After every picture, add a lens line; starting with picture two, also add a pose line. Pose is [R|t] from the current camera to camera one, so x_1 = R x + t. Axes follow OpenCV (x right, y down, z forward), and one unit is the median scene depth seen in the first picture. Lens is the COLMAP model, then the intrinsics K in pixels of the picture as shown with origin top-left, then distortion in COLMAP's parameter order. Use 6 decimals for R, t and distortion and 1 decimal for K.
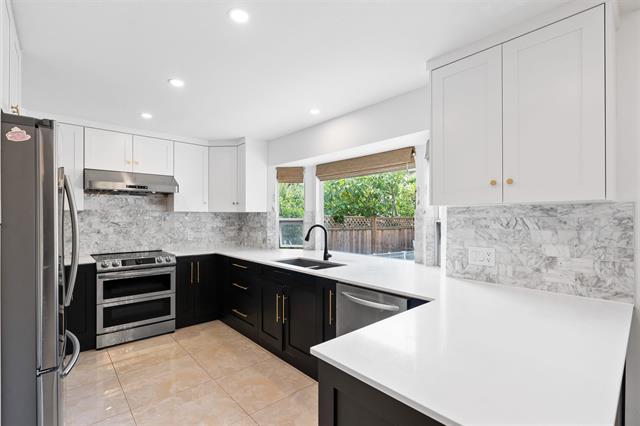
lens RADIAL K [[298.9, 0, 312.9], [0, 298.9, 217.8], [0, 0, 1]] dist [-0.000808, 0.000298]
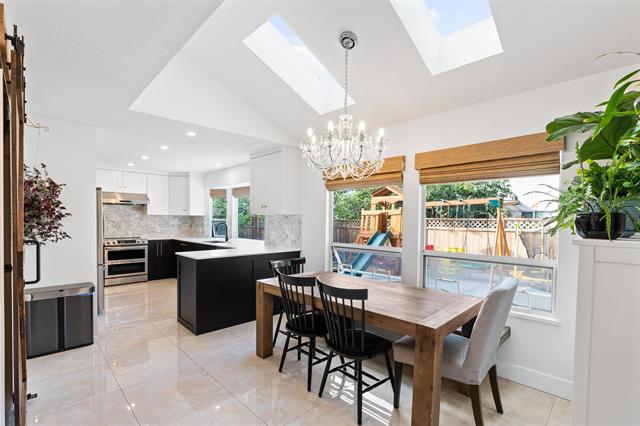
lens RADIAL K [[297.7, 0, 320.3], [0, 297.7, 227.7], [0, 0, 1]] dist [0.000687, 0.000126]
pose [[0.998283, 0.006367, 0.058230, 0.457363], [-0.007925, 0.999616, 0.026568, -0.000171], [-0.058038, -0.026984, 0.997950, -0.819674]]
